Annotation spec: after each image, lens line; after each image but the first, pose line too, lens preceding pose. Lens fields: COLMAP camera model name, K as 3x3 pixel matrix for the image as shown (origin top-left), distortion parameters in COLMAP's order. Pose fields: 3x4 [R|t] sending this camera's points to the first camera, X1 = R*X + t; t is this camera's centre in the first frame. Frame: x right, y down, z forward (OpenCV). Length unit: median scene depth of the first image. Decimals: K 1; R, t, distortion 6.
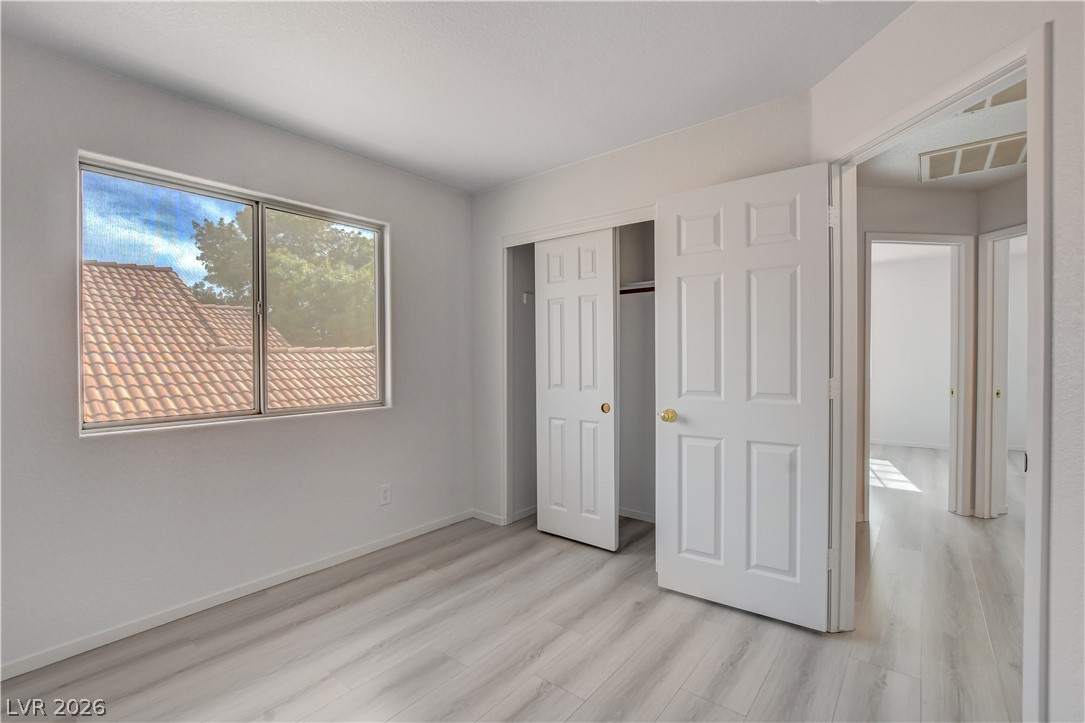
lens RADIAL K [[481.9, 0, 548.0], [0, 481.9, 365.4], [0, 0, 1]] dist [-0.028566, 0.005580]
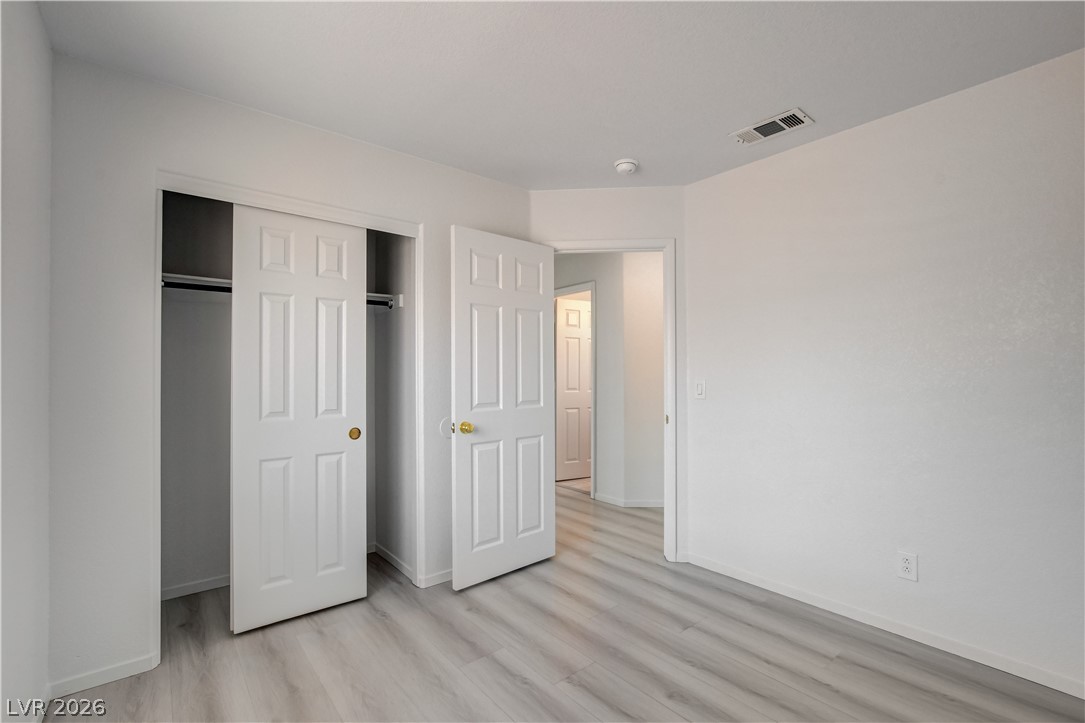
lens RADIAL K [[481.9, 0, 523.7], [0, 481.9, 374.8], [0, 0, 1]] dist [-0.028566, 0.005580]
pose [[0.217282, 0.001799, 0.976107, -0.757526], [0.019830, 0.999784, -0.006257, -0.006223], [-0.975907, 0.020715, 0.217199, 0.604882]]
